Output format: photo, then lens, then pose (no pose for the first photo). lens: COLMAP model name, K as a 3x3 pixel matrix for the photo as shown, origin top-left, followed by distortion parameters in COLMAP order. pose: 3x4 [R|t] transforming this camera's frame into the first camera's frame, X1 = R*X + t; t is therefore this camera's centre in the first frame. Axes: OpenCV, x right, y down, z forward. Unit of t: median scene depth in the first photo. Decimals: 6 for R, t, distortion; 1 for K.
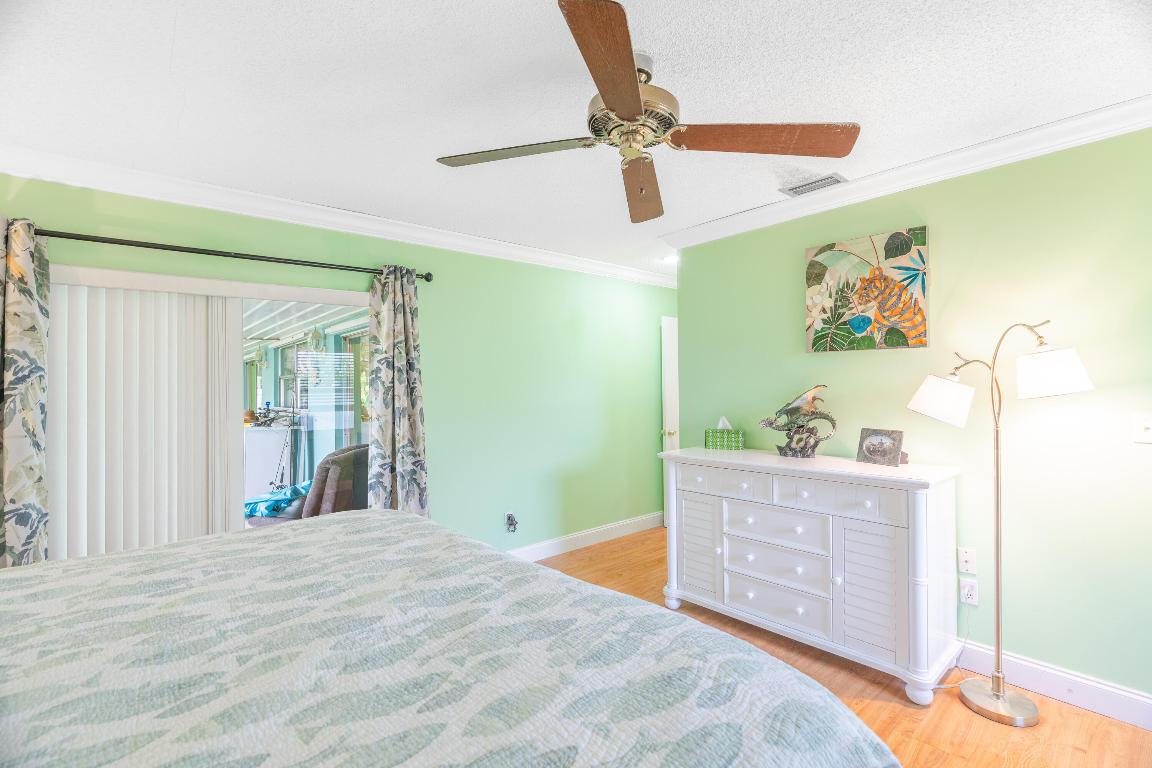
lens RADIAL K [[522.0, 0, 576.0], [0, 522.0, 383.5], [0, 0, 1]] dist [-0.009712, 0.000635]
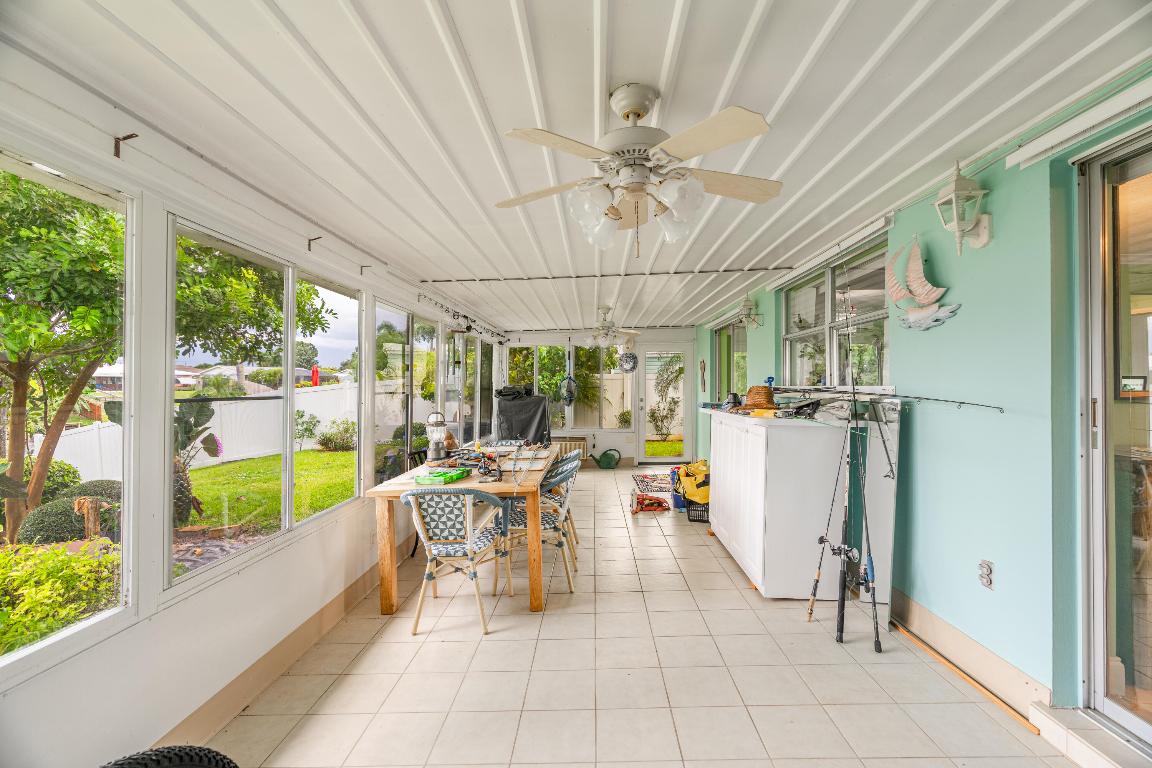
lens RADIAL K [[522.0, 0, 576.6], [0, 522.0, 384.1], [0, 0, 1]] dist [-0.009712, 0.000635]
pose [[0.743236, 0.003498, -0.669020, -0.414279], [-0.007174, 0.999971, -0.002741, 0.051474], [0.668991, 0.006836, 0.743239, 0.477256]]
